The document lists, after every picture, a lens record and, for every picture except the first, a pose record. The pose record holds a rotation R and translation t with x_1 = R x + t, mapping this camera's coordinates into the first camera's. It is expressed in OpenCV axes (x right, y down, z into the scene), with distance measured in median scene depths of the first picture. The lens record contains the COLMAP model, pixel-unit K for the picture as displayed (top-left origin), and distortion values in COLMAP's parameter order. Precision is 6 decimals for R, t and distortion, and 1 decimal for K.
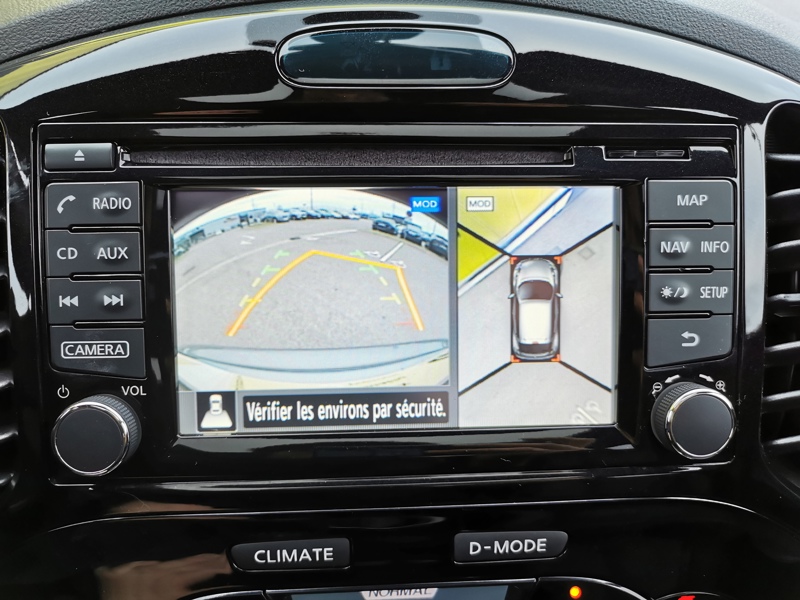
lens RADIAL K [[616.3, 0, 398.6], [0, 616.3, 300.3], [0, 0, 1]] dist [0.020701, -0.033467]
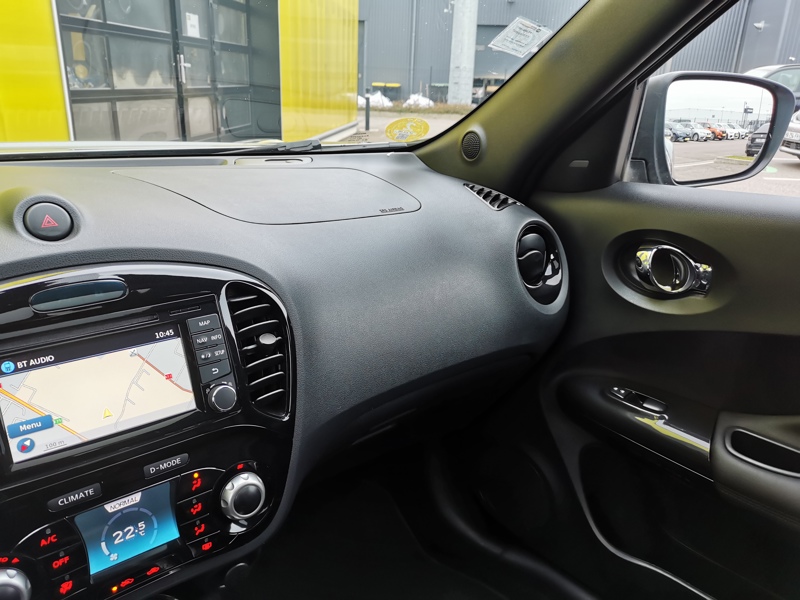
lens RADIAL K [[616.3, 0, 408.2], [0, 616.3, 305.2], [0, 0, 1]] dist [0.020701, -0.033467]
pose [[0.796954, -0.183251, 0.575572, -0.399446], [0.222980, 0.974822, 0.001620, -0.037342], [-0.561377, 0.127050, 0.817749, -1.863596]]
